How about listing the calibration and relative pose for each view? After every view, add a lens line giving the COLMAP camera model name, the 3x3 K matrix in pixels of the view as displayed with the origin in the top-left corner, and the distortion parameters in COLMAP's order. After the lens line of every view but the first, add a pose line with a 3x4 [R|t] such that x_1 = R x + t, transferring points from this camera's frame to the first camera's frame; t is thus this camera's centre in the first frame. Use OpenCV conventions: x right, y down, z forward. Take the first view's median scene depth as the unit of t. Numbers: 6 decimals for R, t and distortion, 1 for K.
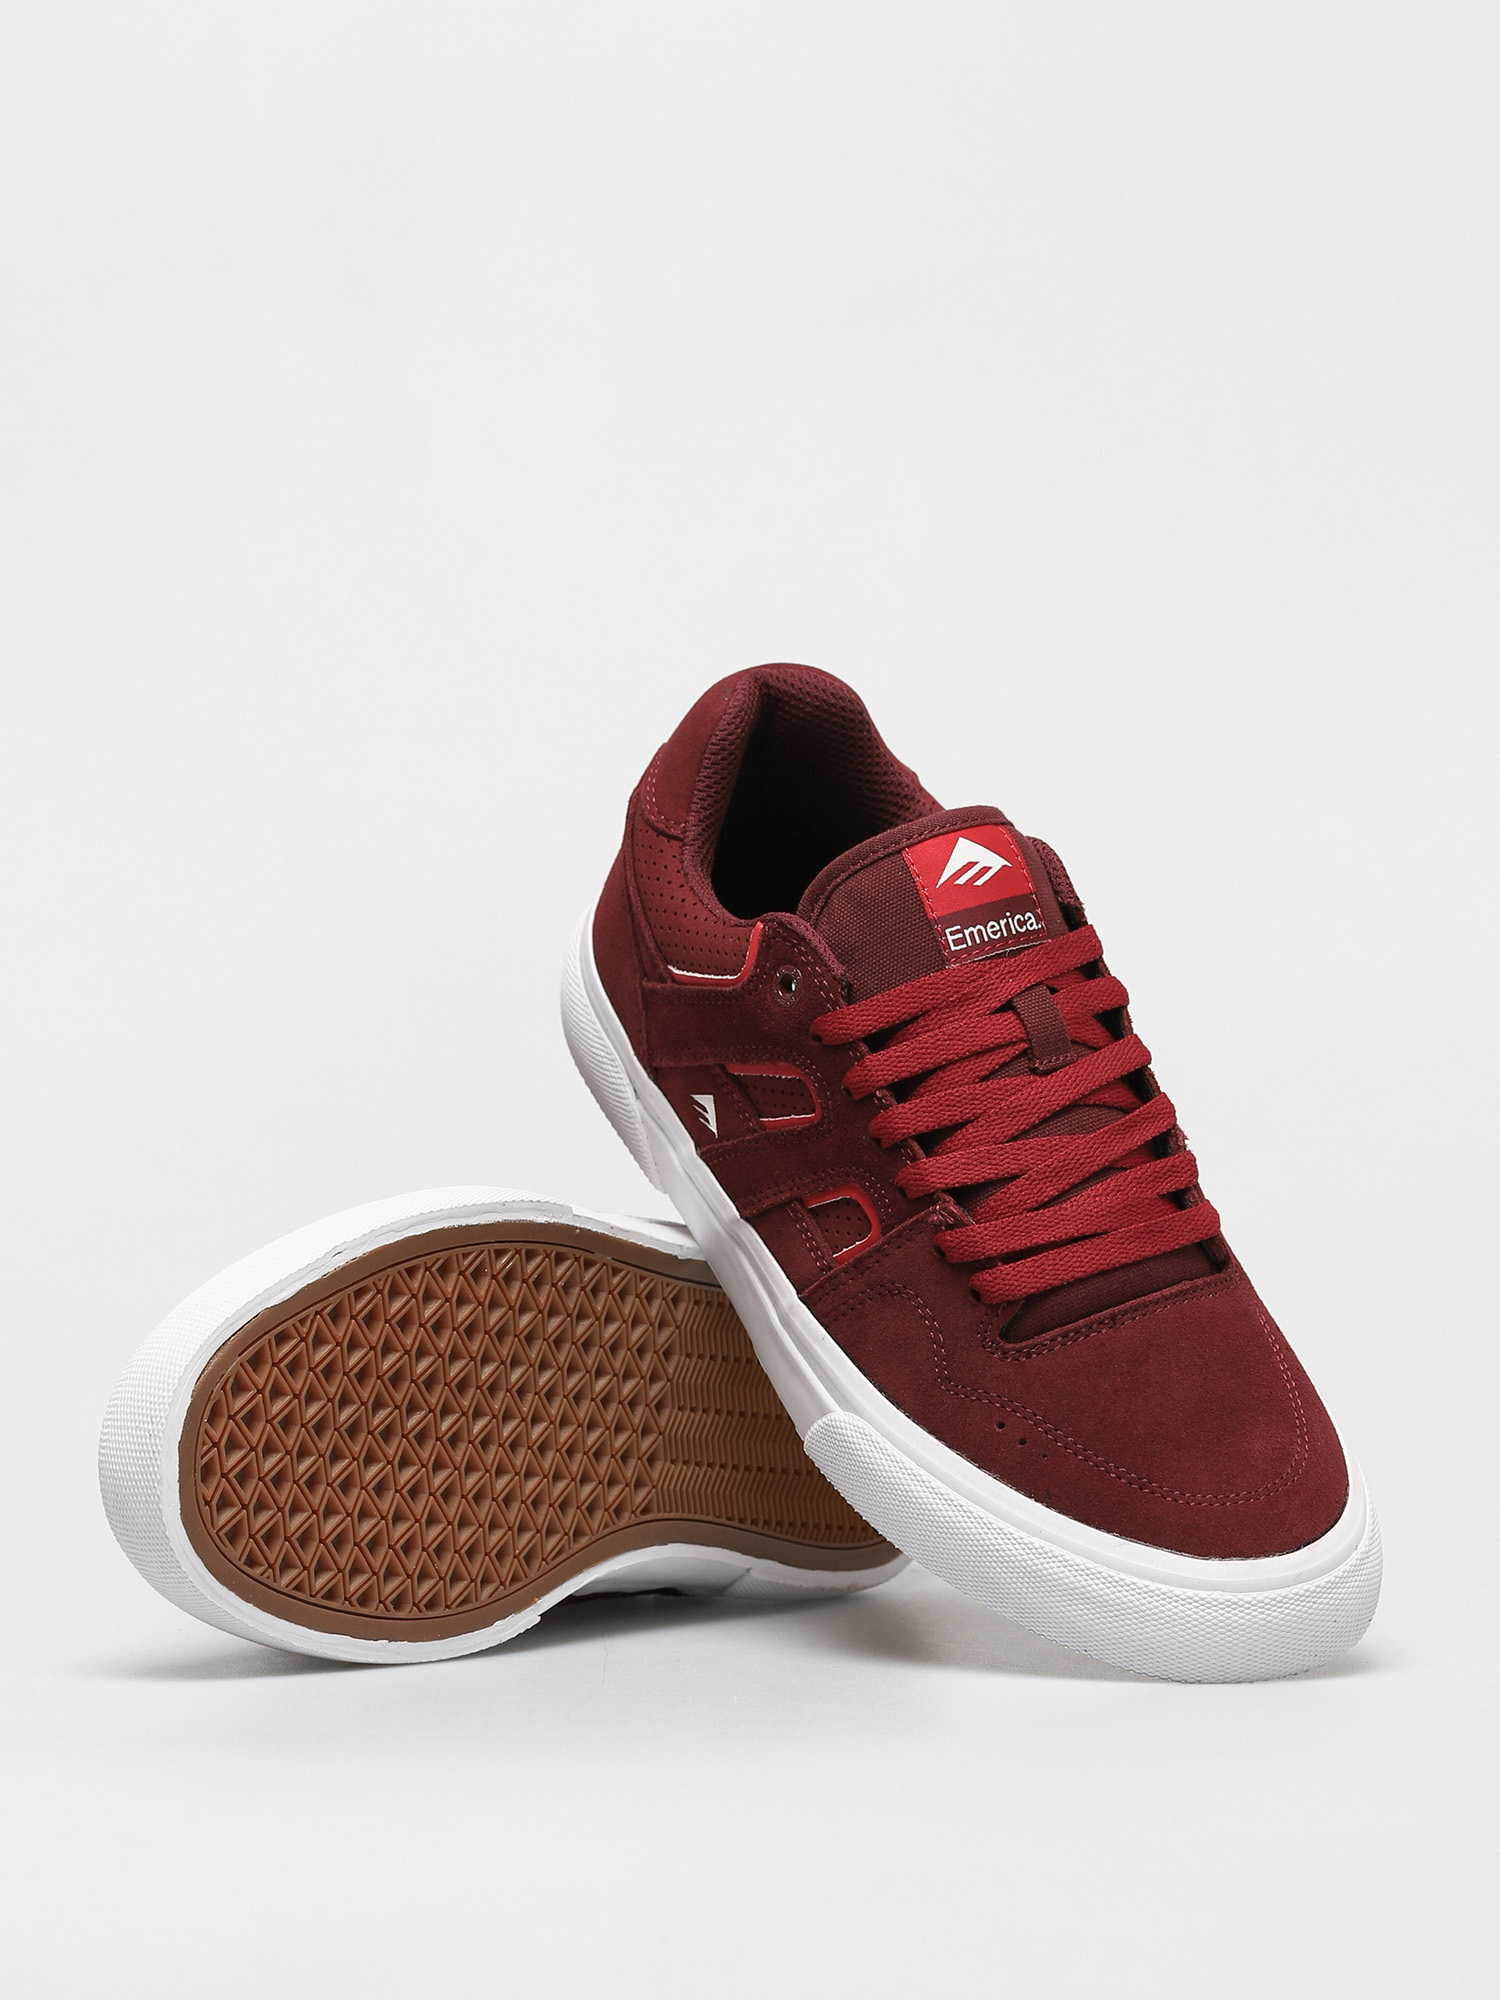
lens RADIAL K [[6184.0, 0, 750.0], [0, 6184.0, 1000.0], [0, 0, 1]] dist [-0.065023, -0.275150]
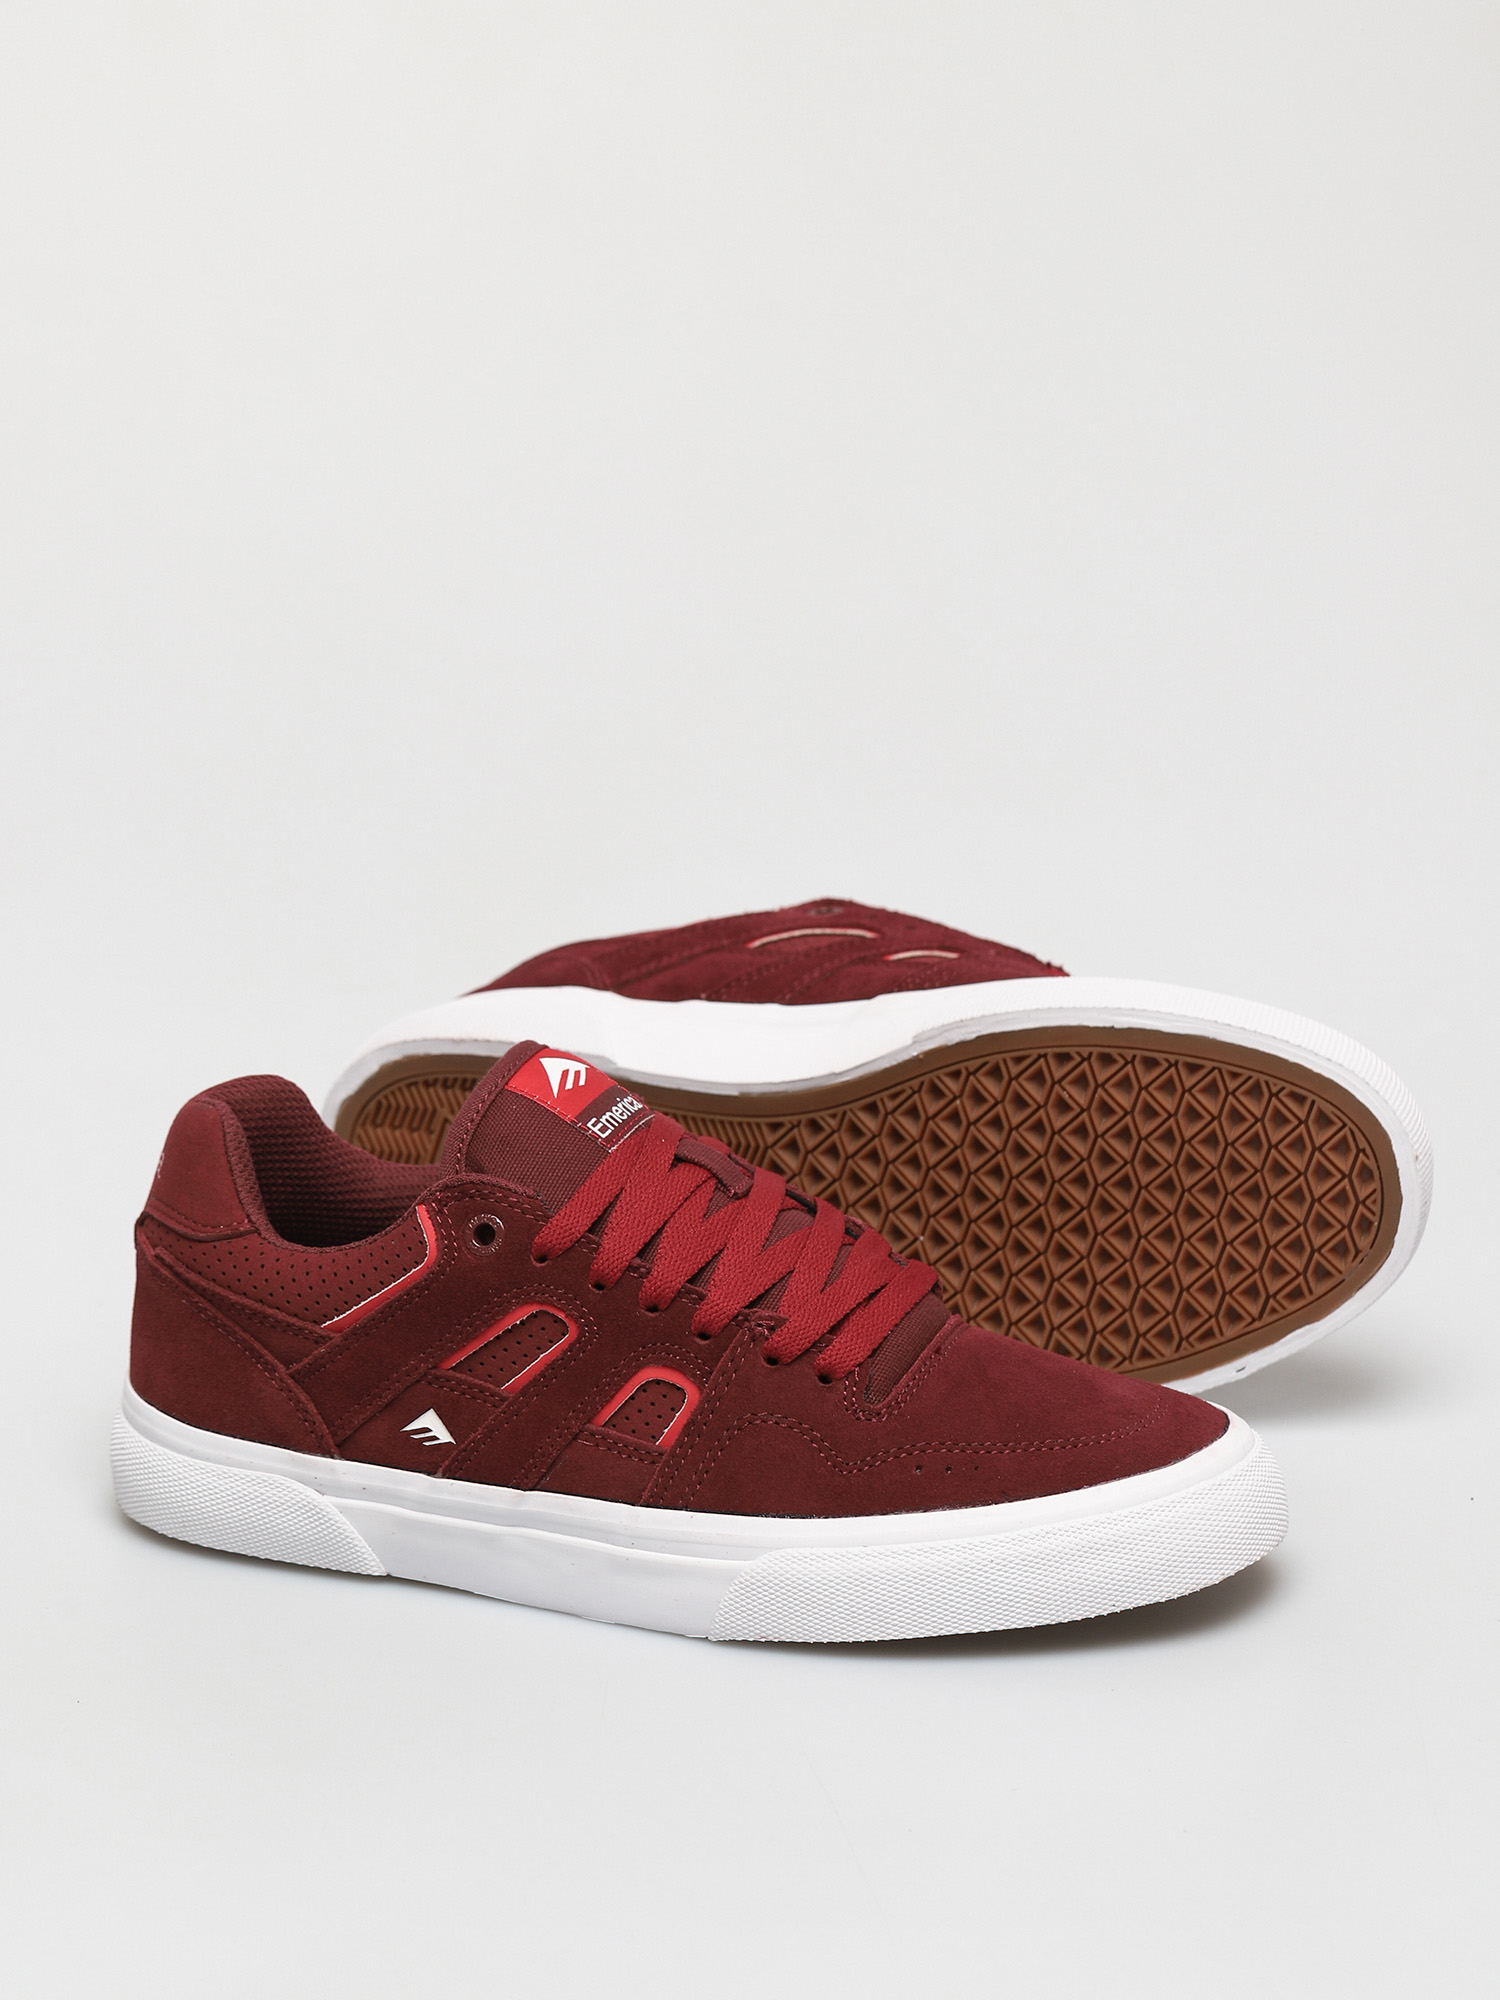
lens RADIAL K [[6184.0, 0, 750.0], [0, 6184.0, 1000.0], [0, 0, 1]] dist [-0.065023, -0.275150]
pose [[0.781152, -0.352371, 0.515399, -0.470403], [0.499837, 0.847618, -0.178063, 0.167887], [-0.374118, 0.396710, 0.838246, 0.121465]]
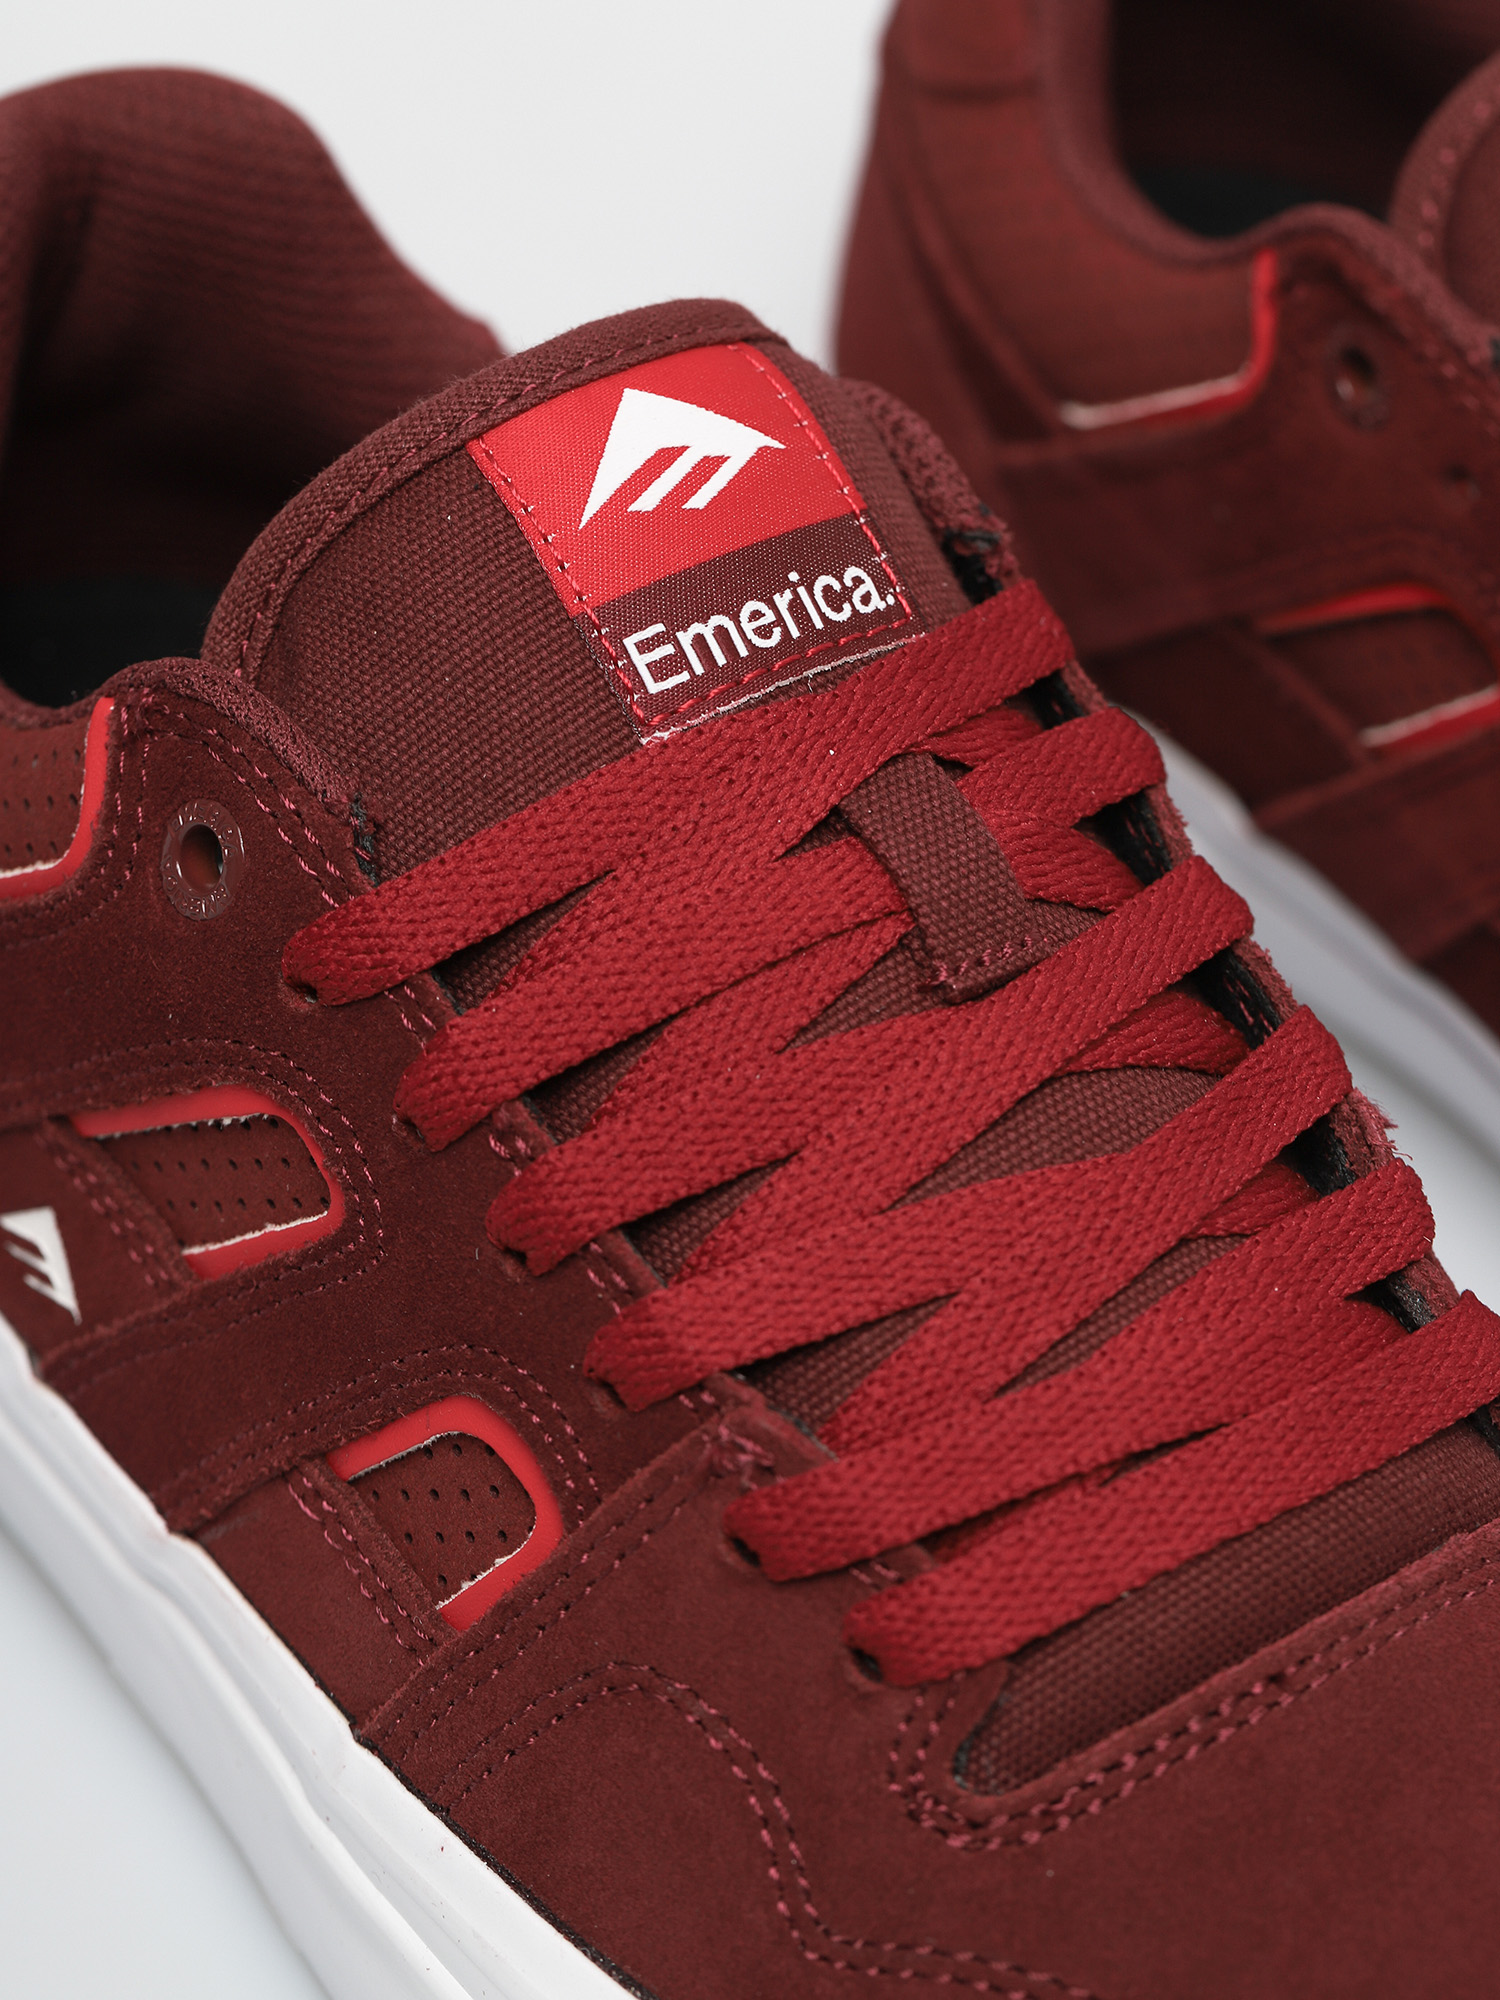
lens RADIAL K [[6184.0, 0, 750.0], [0, 6184.0, 1000.0], [0, 0, 1]] dist [-0.065023, -0.275150]
pose [[0.988609, -0.135053, 0.066426, 0.012517], [0.137155, 0.990150, -0.028149, 0.019959], [-0.061970, 0.036939, 0.997394, 0.650803]]
